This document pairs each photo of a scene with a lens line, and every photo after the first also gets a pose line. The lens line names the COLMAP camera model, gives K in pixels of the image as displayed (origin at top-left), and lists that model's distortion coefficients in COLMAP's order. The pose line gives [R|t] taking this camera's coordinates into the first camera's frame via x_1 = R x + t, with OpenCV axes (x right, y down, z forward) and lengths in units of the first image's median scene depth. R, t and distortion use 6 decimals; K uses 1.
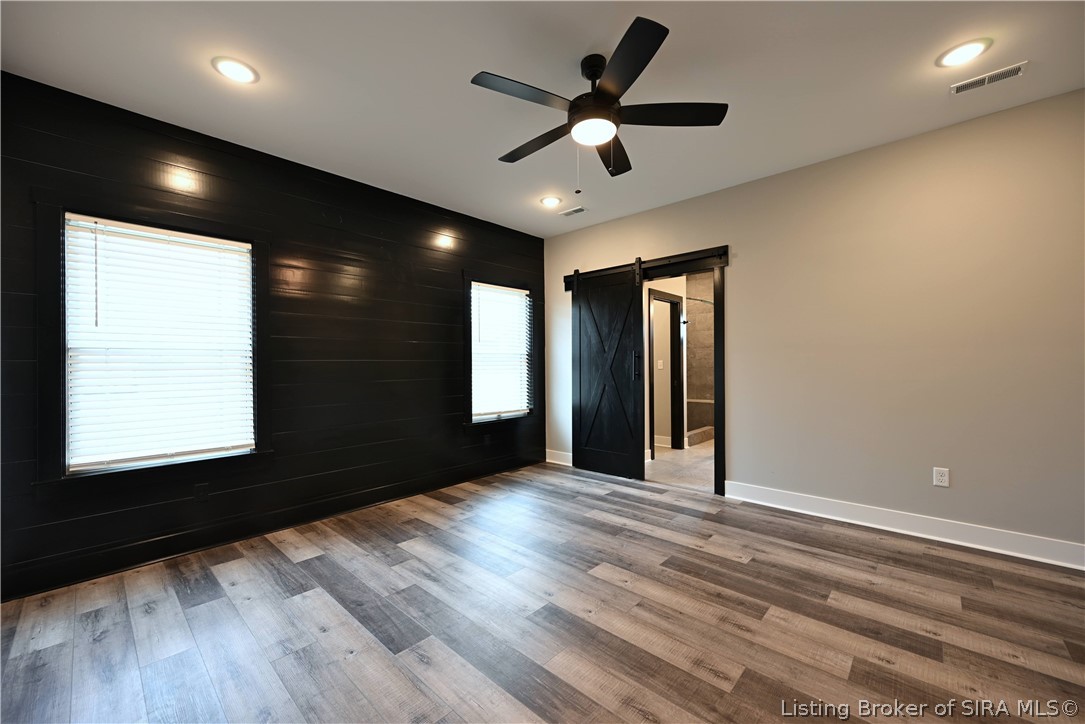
lens RADIAL K [[423.6, 0, 541.5], [0, 423.6, 363.6], [0, 0, 1]] dist [-0.001961, 0.000917]
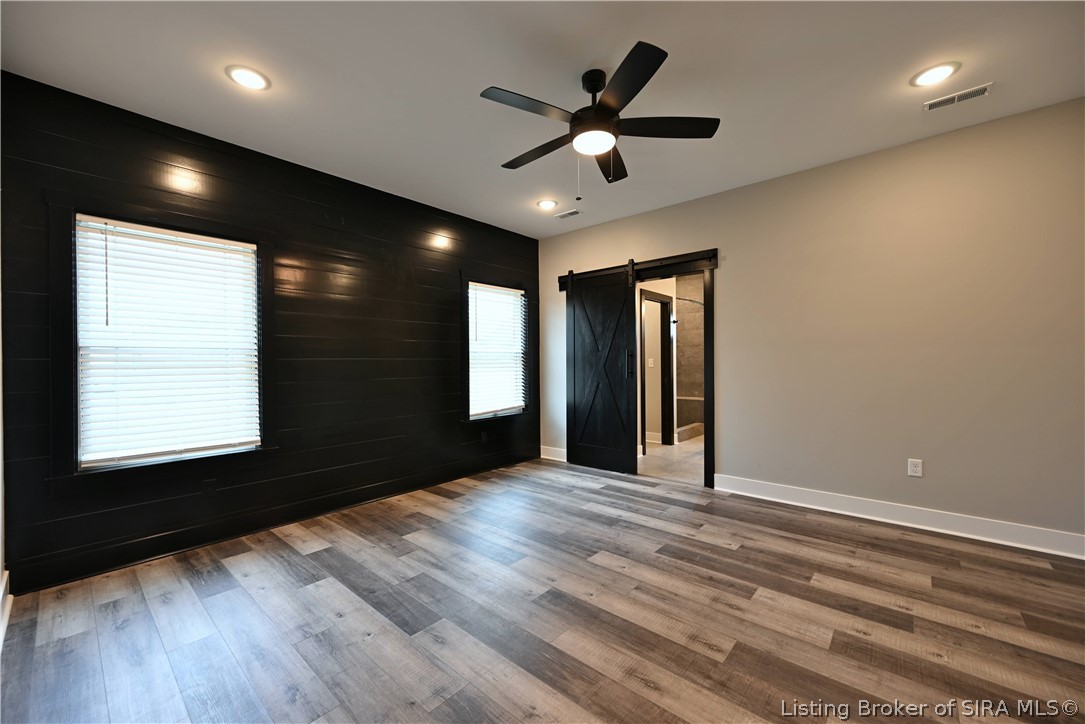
lens RADIAL K [[423.6, 0, 541.5], [0, 423.6, 363.6], [0, 0, 1]] dist [-0.001961, 0.000917]
pose [[0.999614, -0.000610, 0.027781, -0.031474], [0.000513, 0.999994, 0.003519, 0.000623], [-0.027783, -0.003504, 0.999608, -0.045656]]
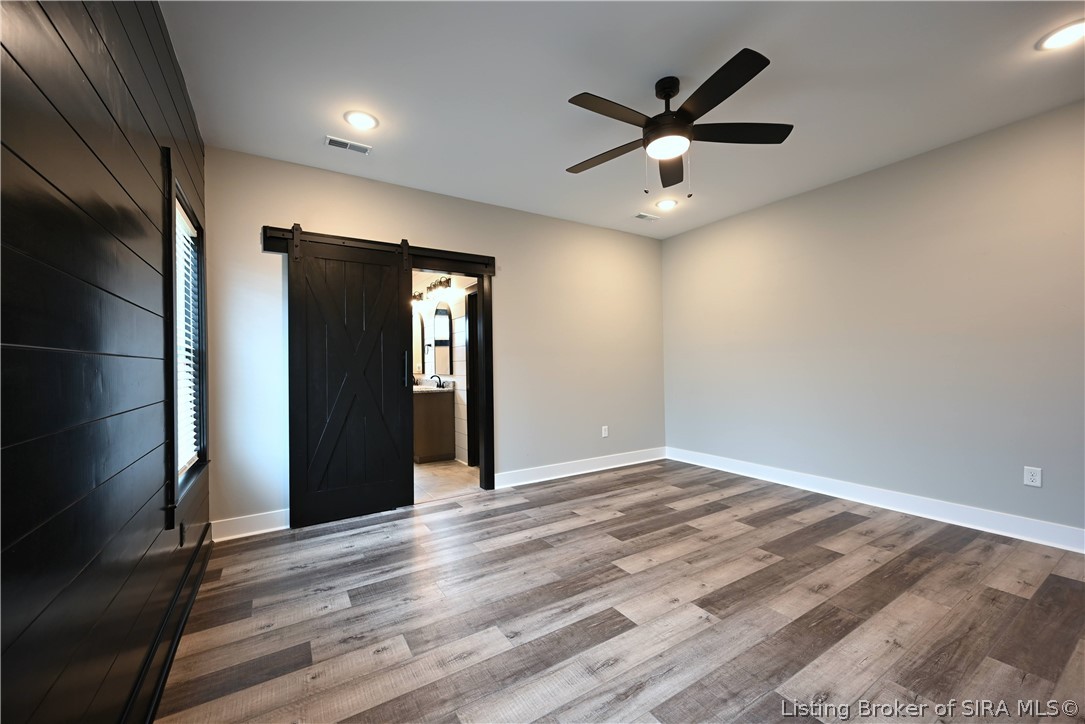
lens RADIAL K [[423.6, 0, 541.5], [0, 423.6, 363.6], [0, 0, 1]] dist [-0.001961, 0.000917]
pose [[0.261788, 0.006195, 0.965105, -0.839423], [0.011169, 0.999893, -0.009448, 0.008687], [-0.965061, 0.013252, 0.261691, 0.870384]]
